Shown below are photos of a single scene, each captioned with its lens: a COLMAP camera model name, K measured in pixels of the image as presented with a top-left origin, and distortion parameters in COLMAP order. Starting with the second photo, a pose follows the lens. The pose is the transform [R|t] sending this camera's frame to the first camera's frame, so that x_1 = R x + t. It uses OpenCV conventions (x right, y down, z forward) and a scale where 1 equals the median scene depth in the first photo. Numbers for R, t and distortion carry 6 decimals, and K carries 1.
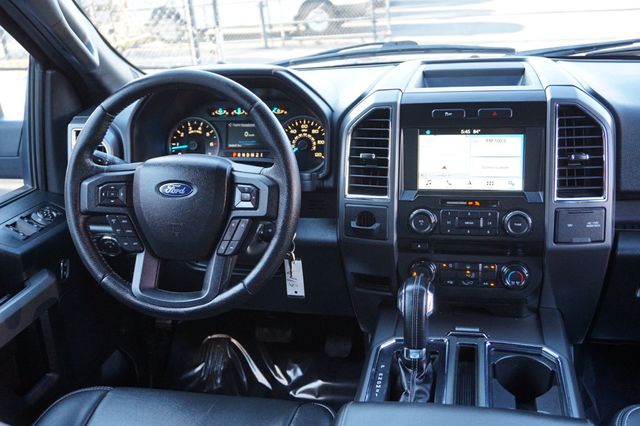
lens RADIAL K [[664.7, 0, 320.0], [0, 664.7, 213.0], [0, 0, 1]] dist [-0.003989, 0.003707]
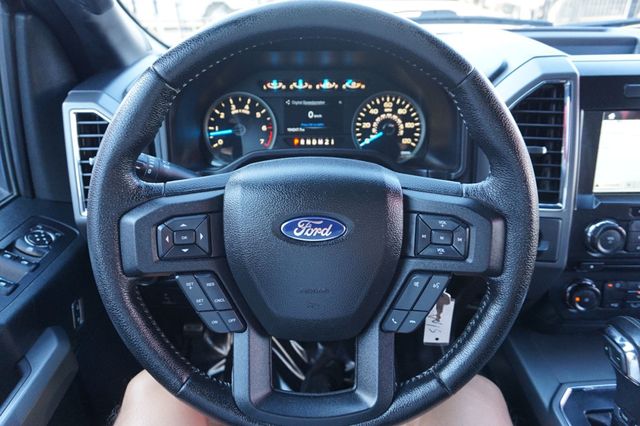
lens RADIAL K [[435.1, 0, 320.0], [0, 435.1, 213.0], [0, 0, 1]] dist [-0.030334, 0.020438]
pose [[0.974414, -0.055021, 0.217923, -0.223477], [0.026048, 0.990685, 0.133659, -0.074212], [-0.223247, -0.124563, 0.966770, 0.505132]]
